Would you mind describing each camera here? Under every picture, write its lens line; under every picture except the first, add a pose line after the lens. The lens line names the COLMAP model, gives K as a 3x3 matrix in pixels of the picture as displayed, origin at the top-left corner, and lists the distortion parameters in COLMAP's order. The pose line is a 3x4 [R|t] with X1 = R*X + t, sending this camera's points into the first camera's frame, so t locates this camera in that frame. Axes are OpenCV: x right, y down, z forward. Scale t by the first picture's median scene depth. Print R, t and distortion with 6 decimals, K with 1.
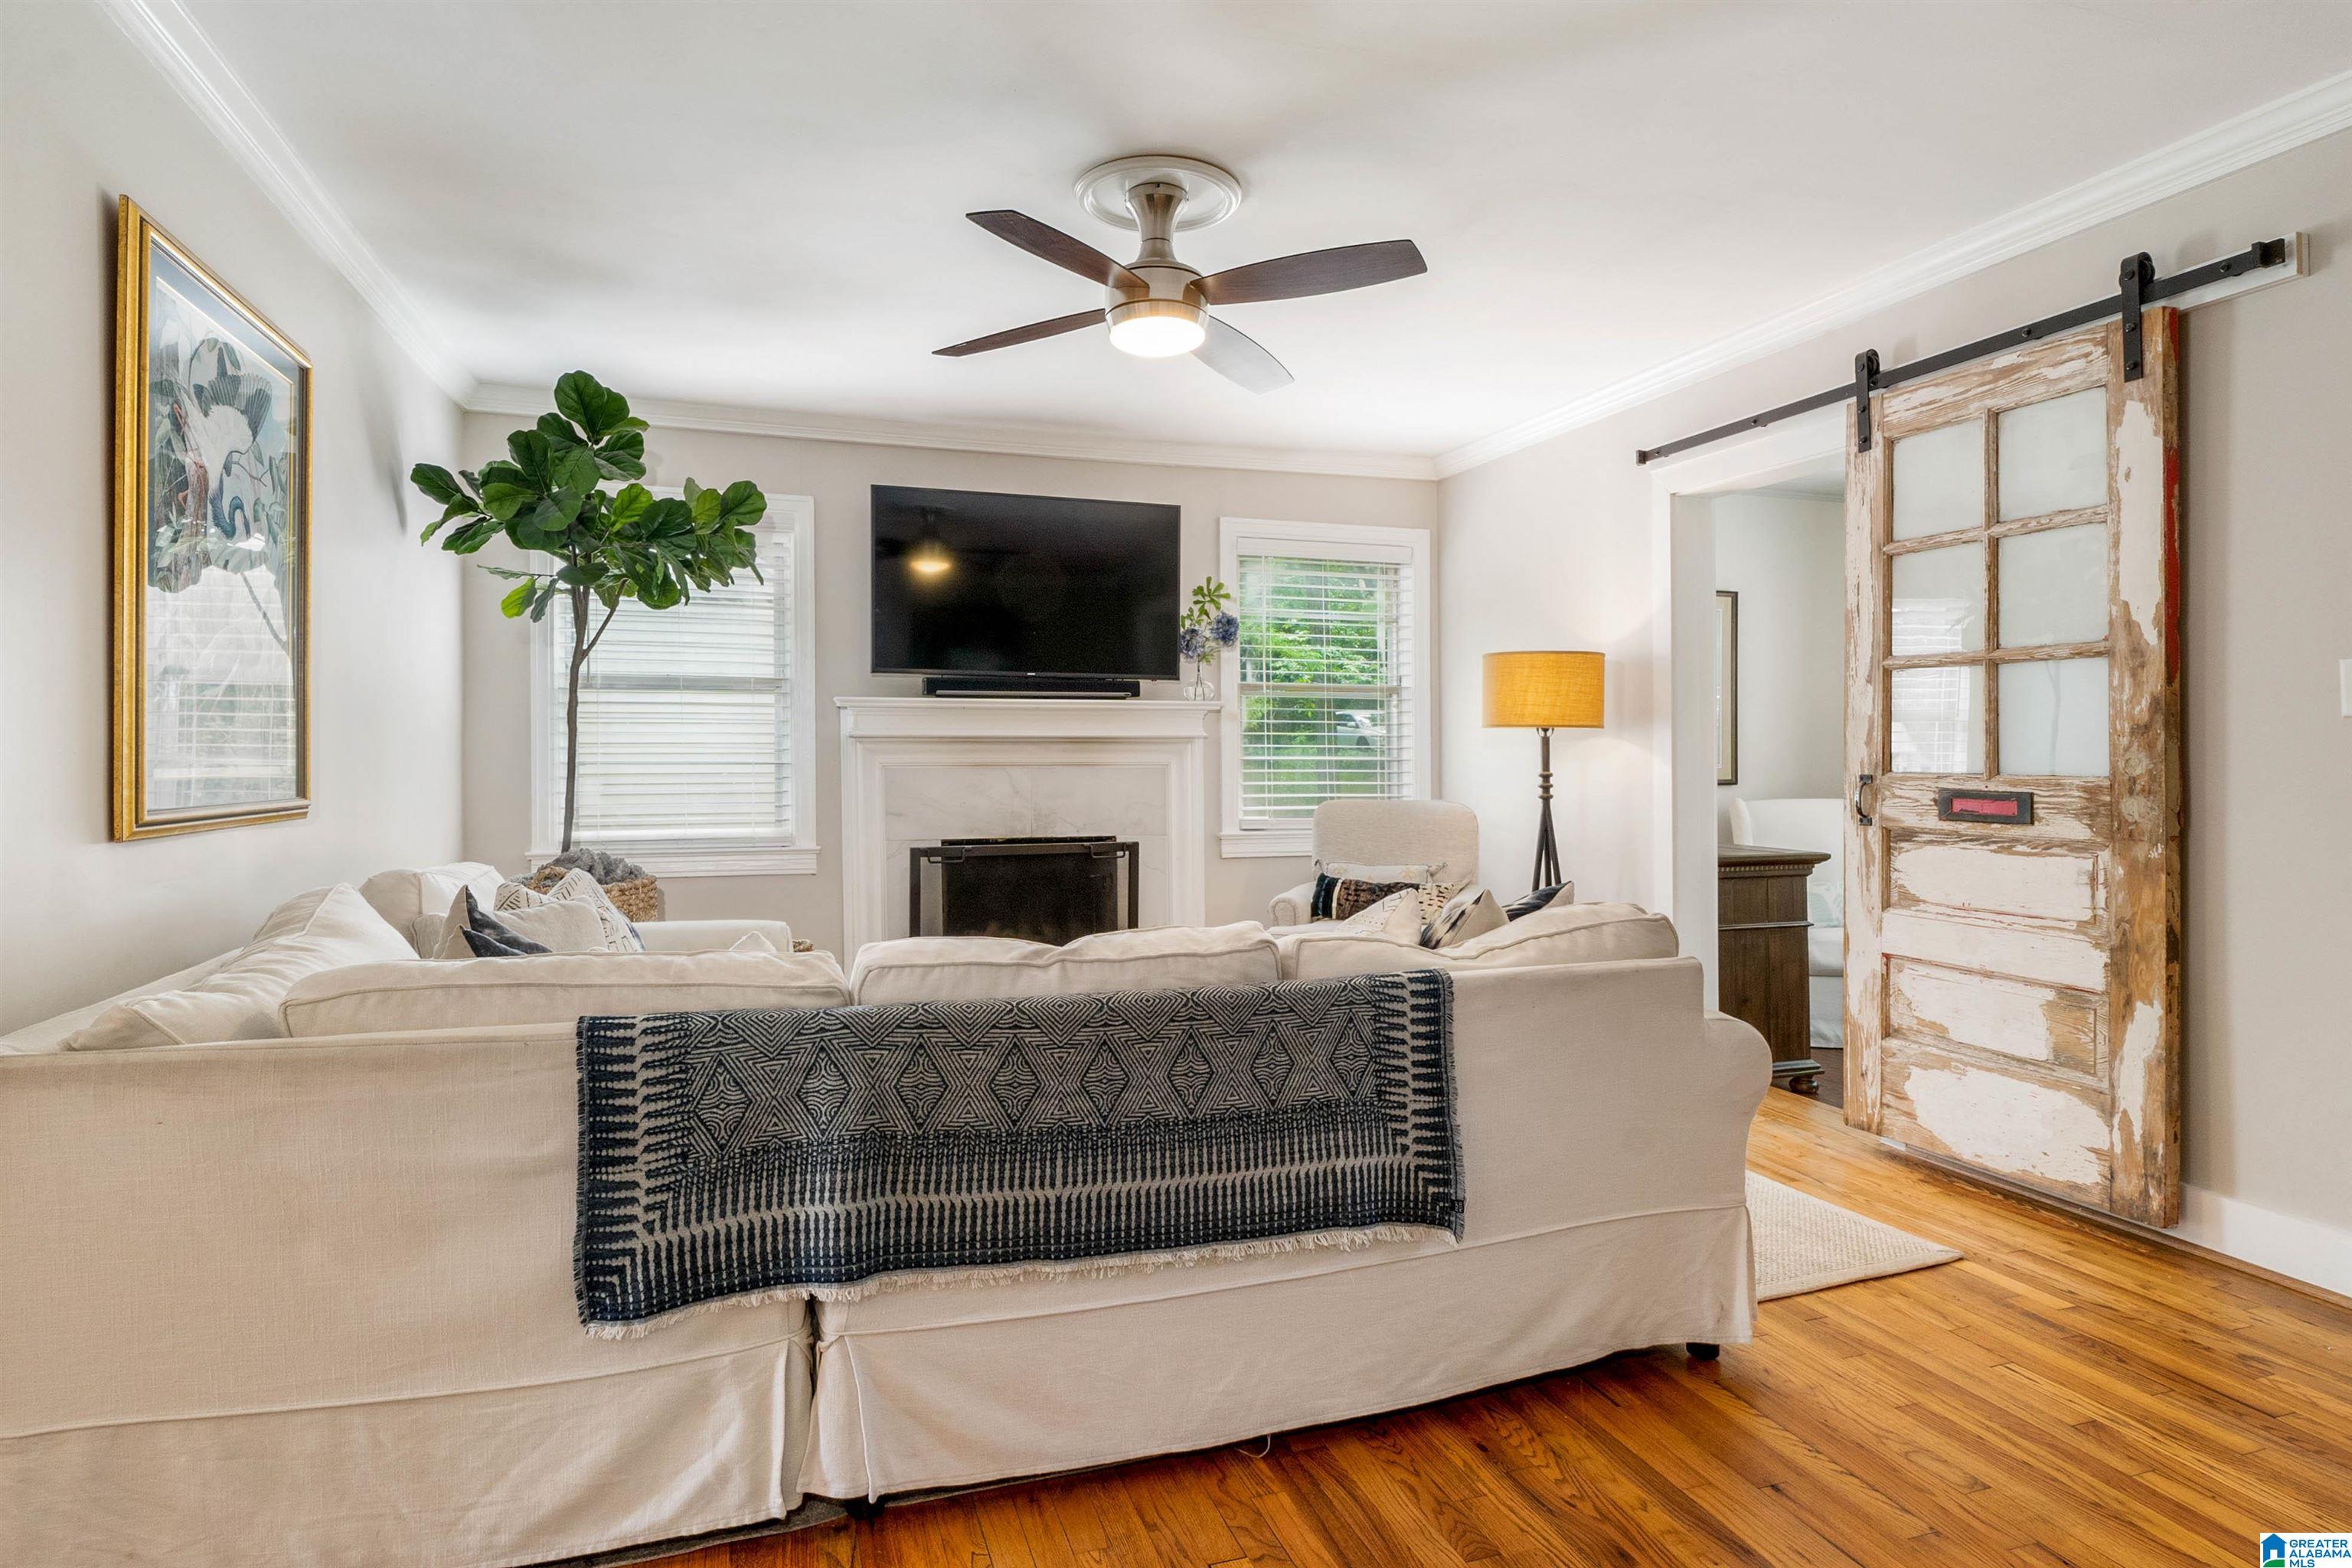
lens RADIAL K [[1272.5, 0, 1116.5], [0, 1272.5, 727.4], [0, 0, 1]] dist [-0.003350, -0.000693]
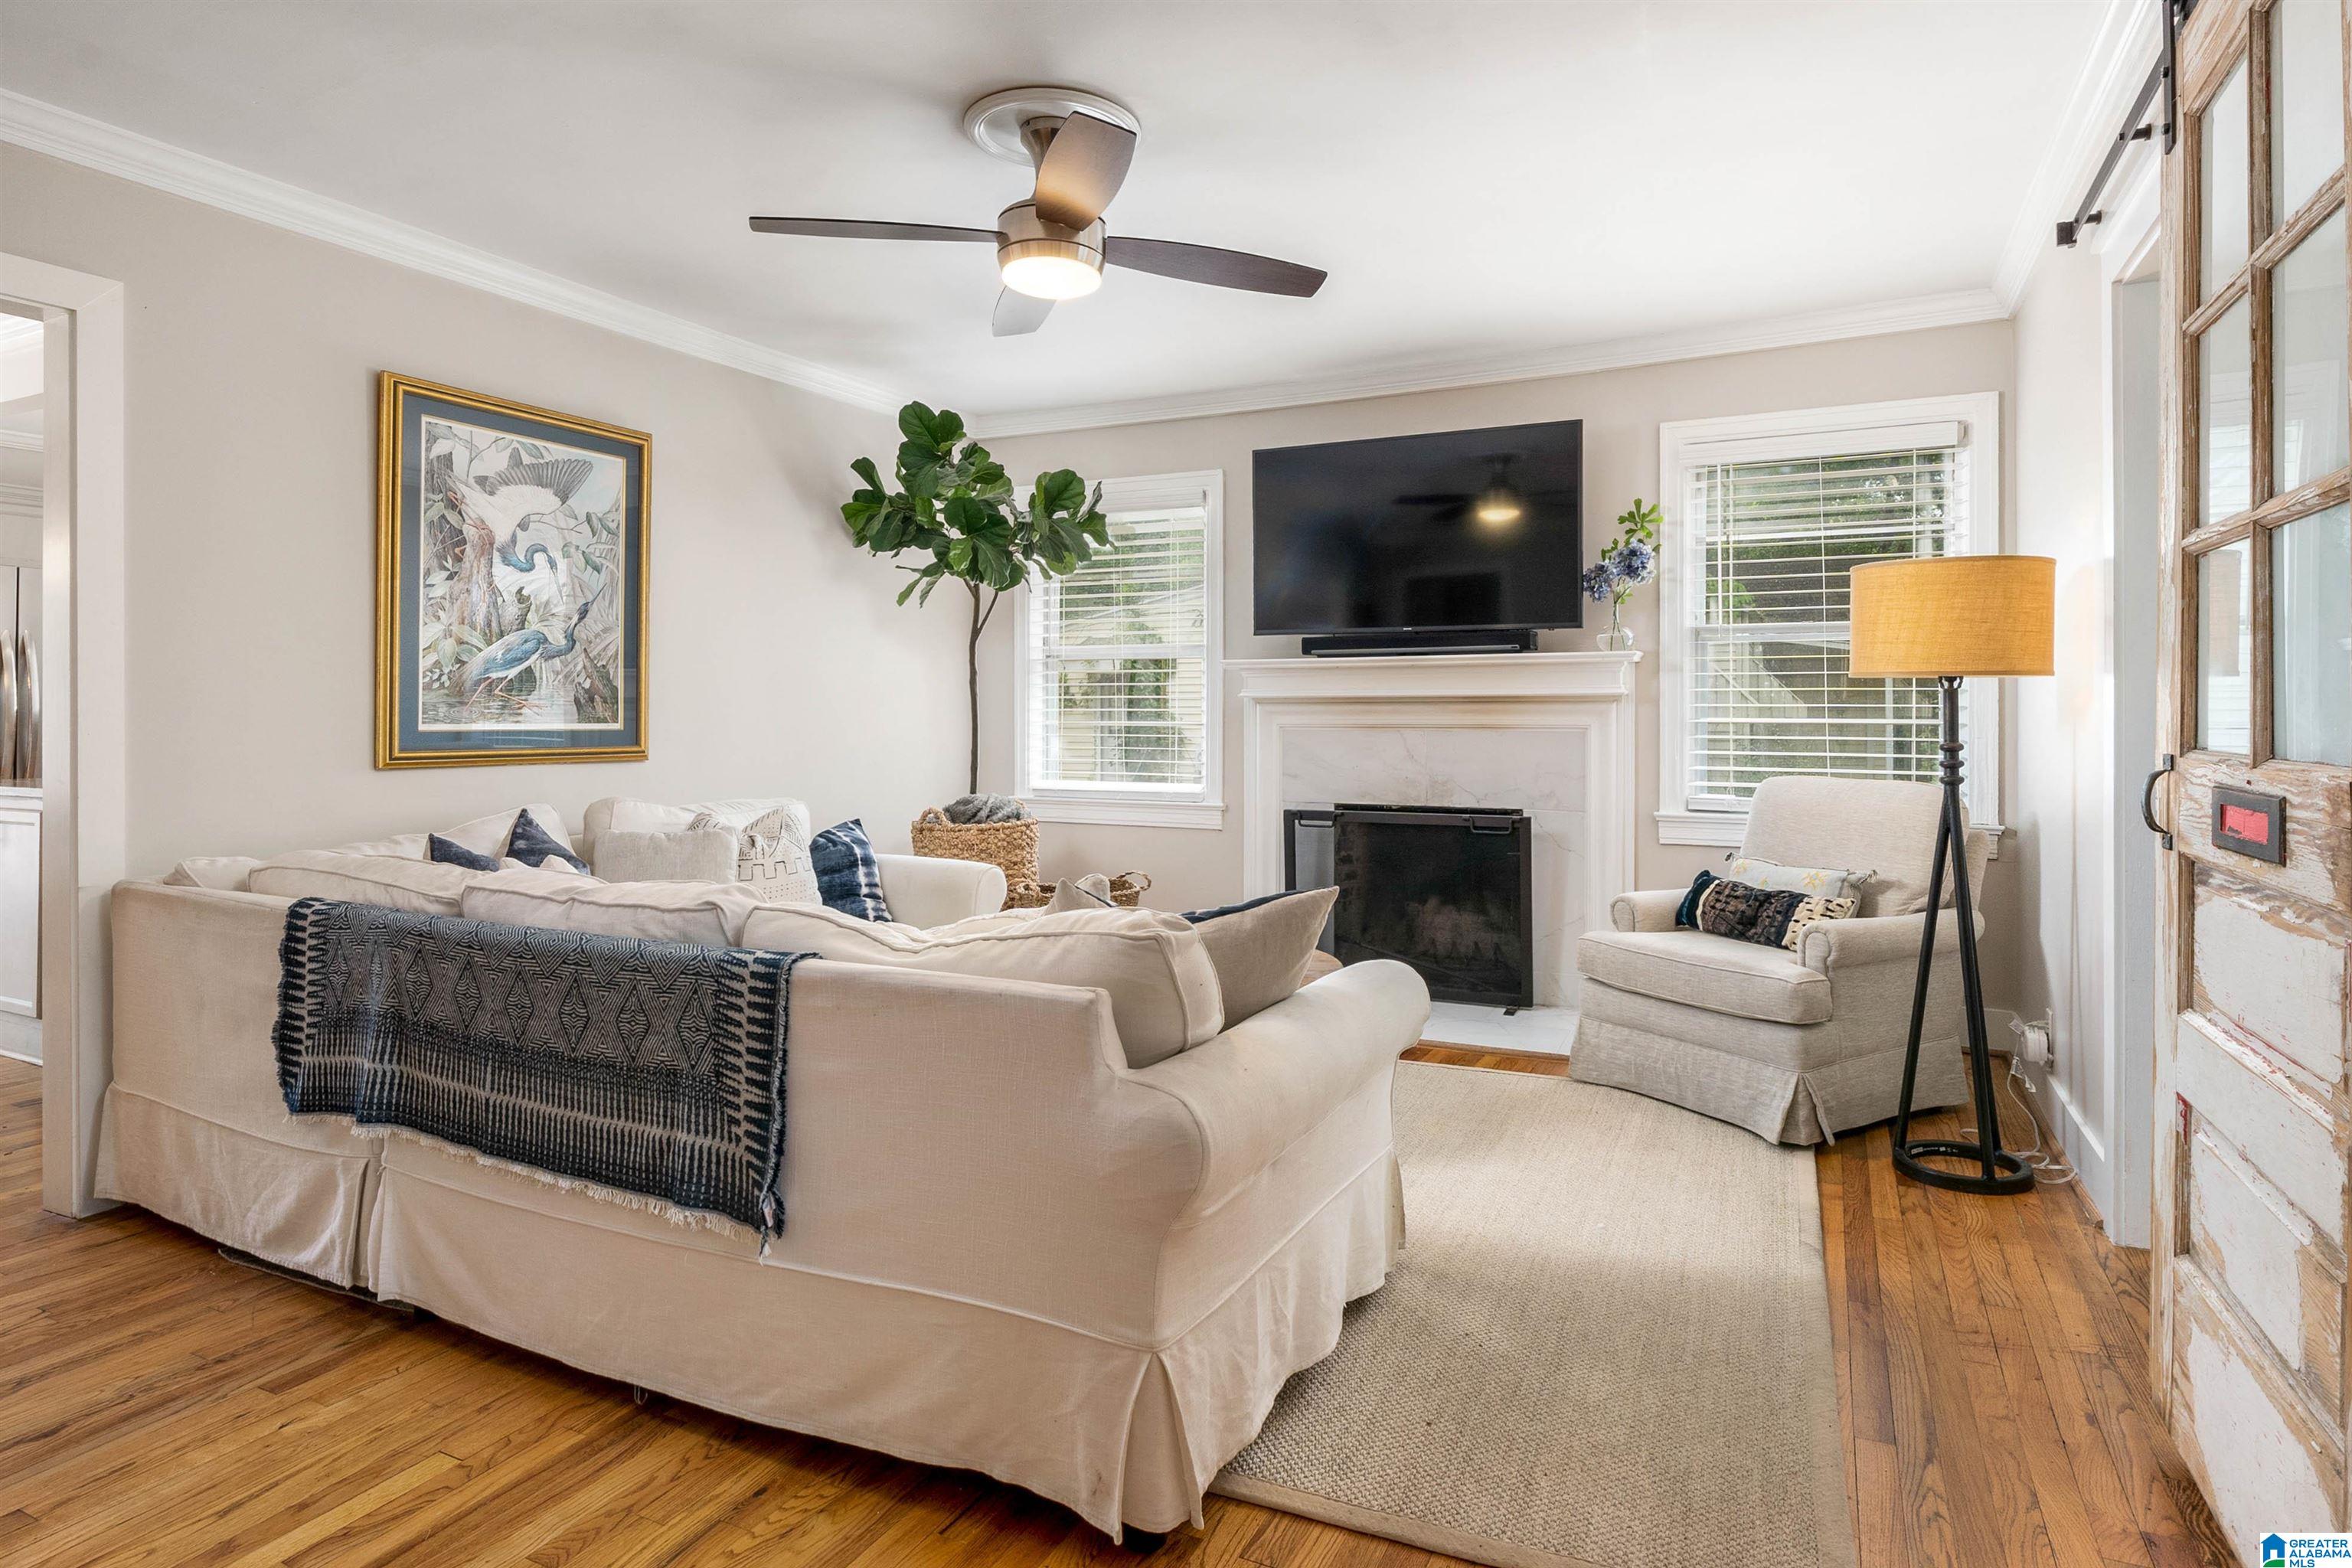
lens RADIAL K [[1252.1, 0, 1183.9], [0, 1252.1, 697.8], [0, 0, 1]] dist [-0.003028, -0.002098]
pose [[0.725392, -0.009948, -0.688265, 0.966593], [0.014254, 0.999898, 0.000571, 0.011533], [0.688189, -0.010225, 0.725460, 0.499139]]
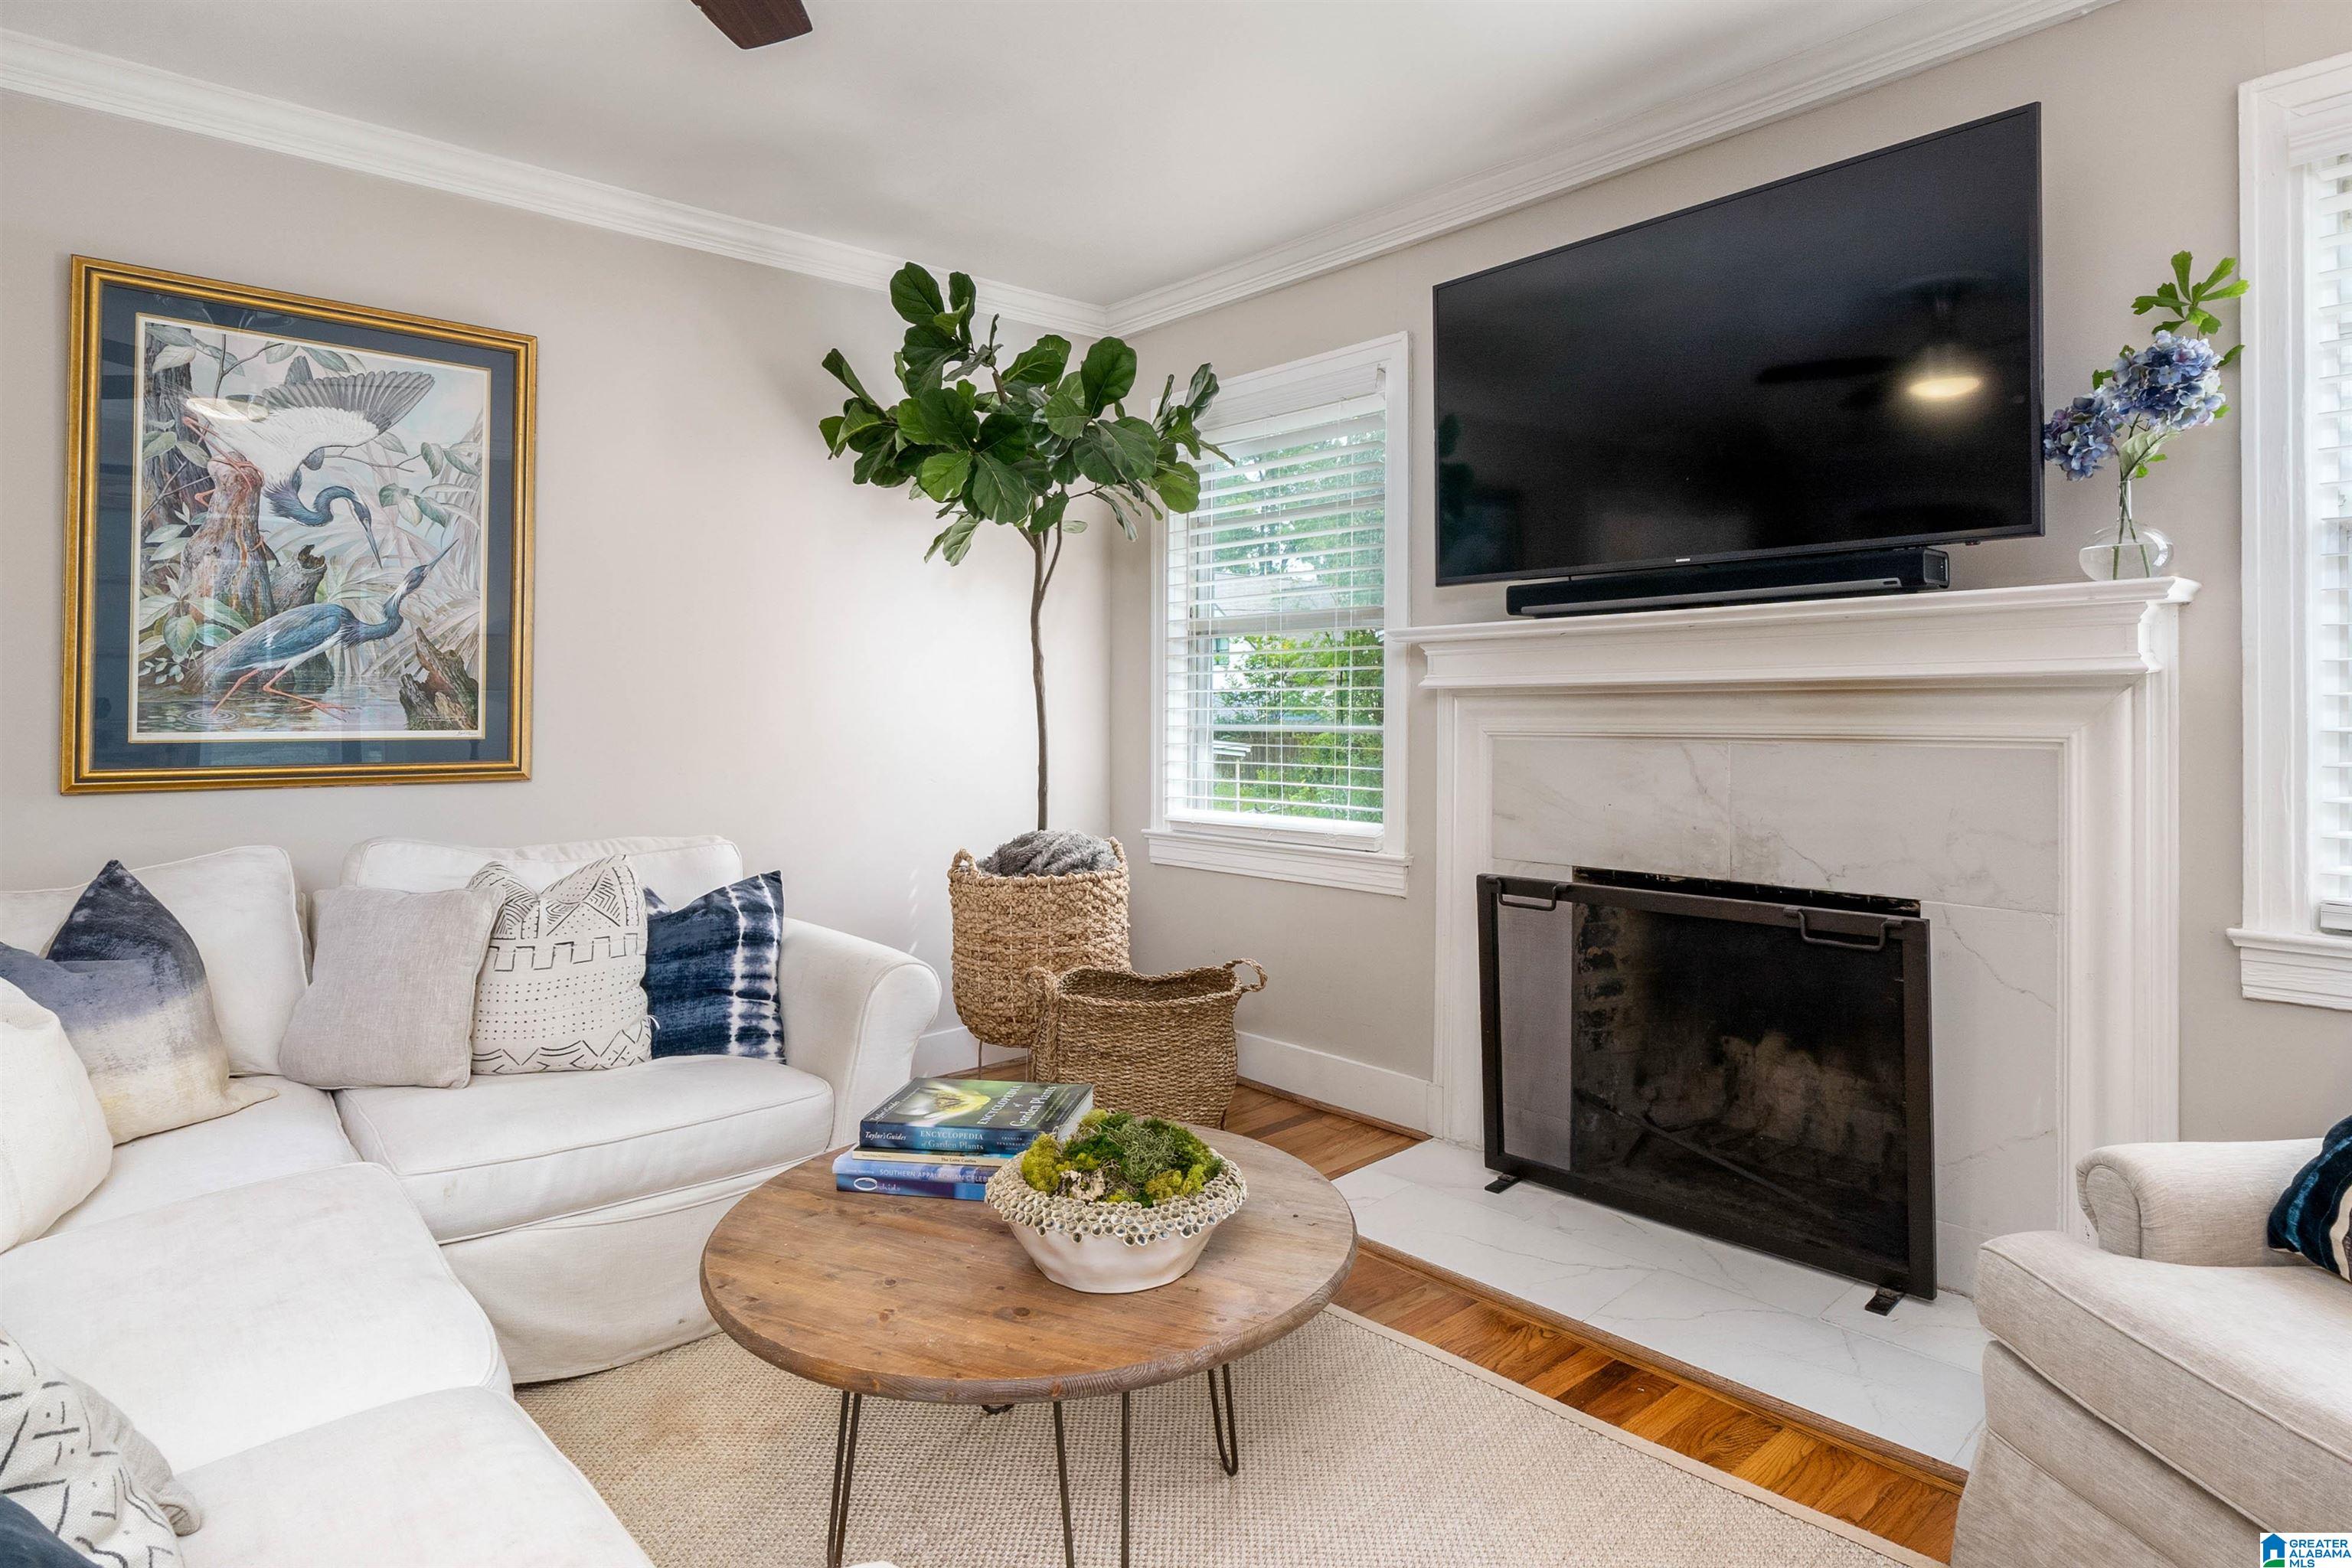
lens RADIAL K [[1252.1, 0, 1183.9], [0, 1252.1, 697.8], [0, 0, 1]] dist [-0.003028, -0.002098]
pose [[0.422375, -0.012575, -0.906334, 0.662506], [0.020805, 0.999775, -0.004176, 0.024141], [0.906182, -0.017092, 0.422542, 1.329877]]
